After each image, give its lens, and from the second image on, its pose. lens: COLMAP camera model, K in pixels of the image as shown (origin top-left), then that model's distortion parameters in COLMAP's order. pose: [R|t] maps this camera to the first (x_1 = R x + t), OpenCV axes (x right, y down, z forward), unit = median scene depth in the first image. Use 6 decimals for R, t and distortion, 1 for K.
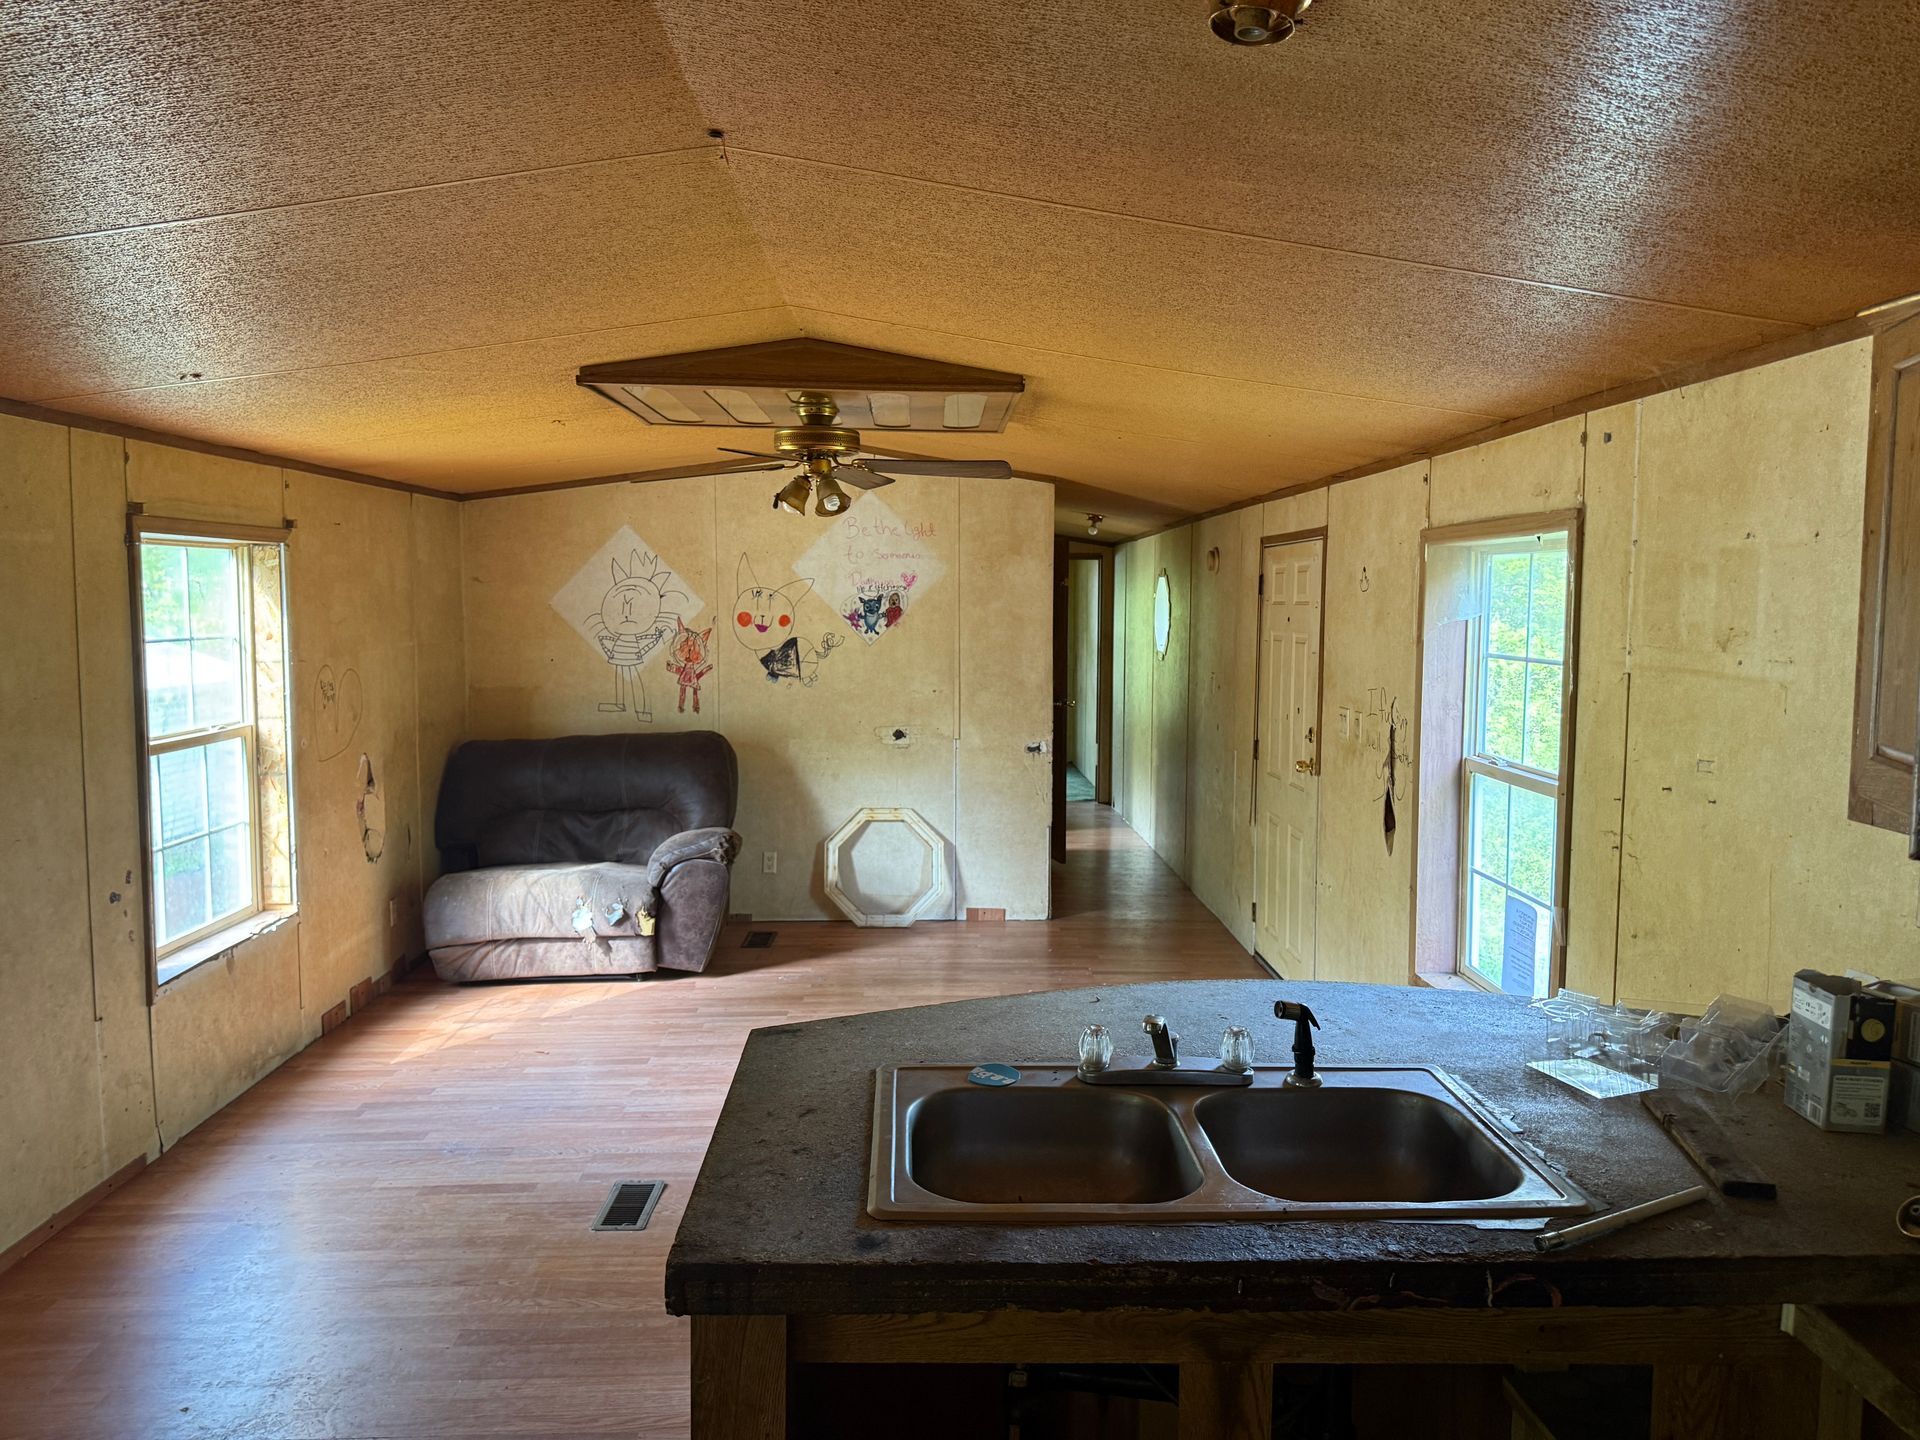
lens RADIAL K [[1379.9, 0, 930.4], [0, 1379.9, 707.7], [0, 0, 1]] dist [0.091400, -0.106227]
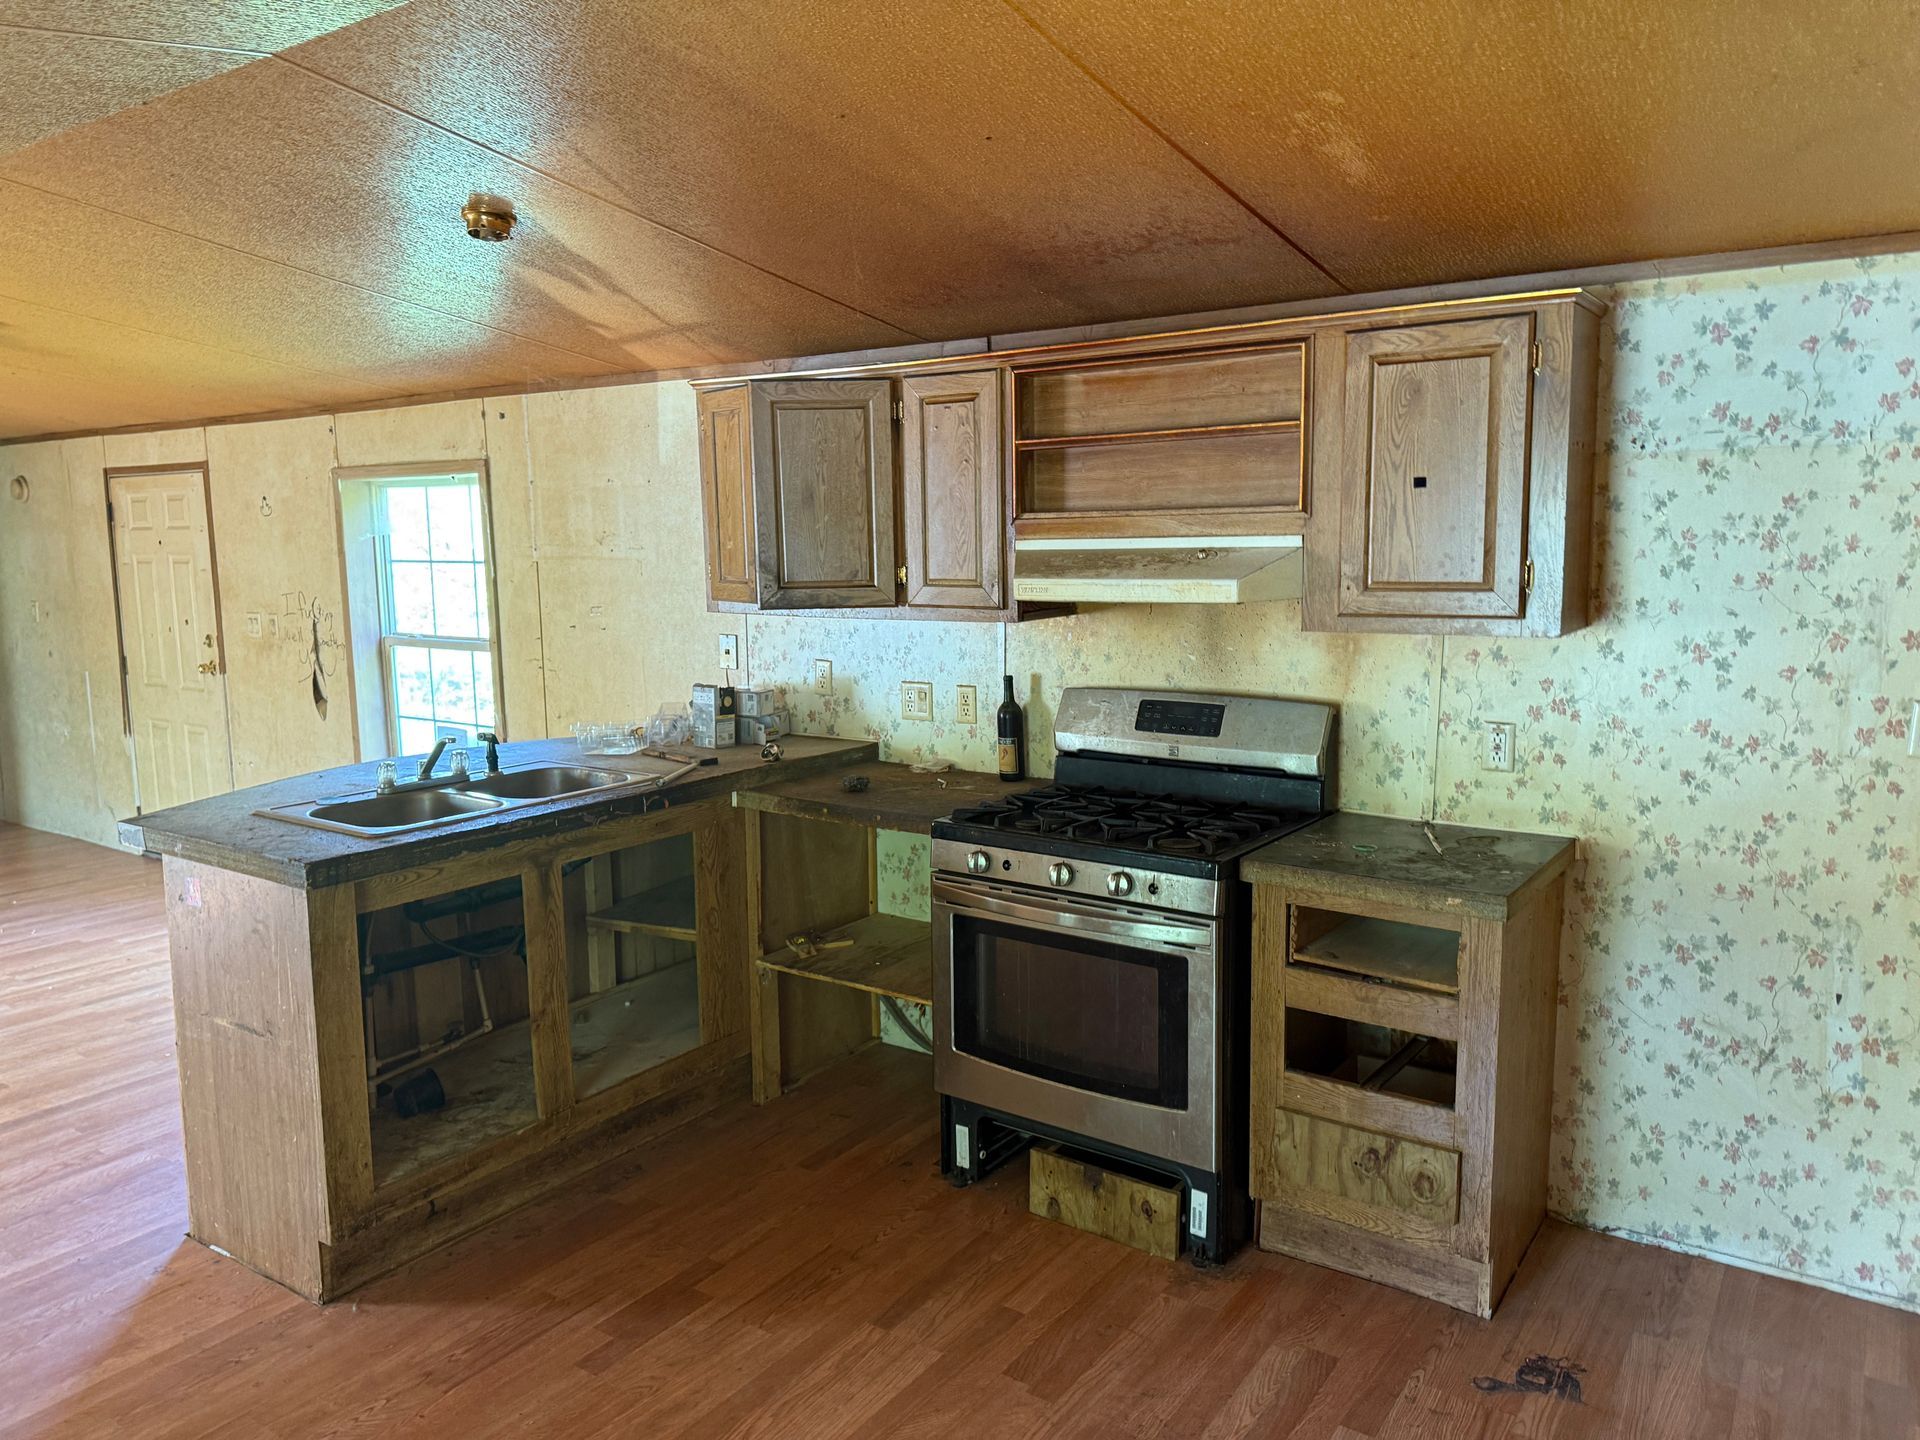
lens RADIAL K [[1379.9, 0, 969.0], [0, 1379.9, 712.7], [0, 0, 1]] dist [0.091400, -0.106227]
pose [[0.597319, -0.121549, 0.792740, -0.341584], [0.081487, 0.992531, 0.090783, 0.029077], [-0.797854, 0.010371, 0.602762, -0.259903]]
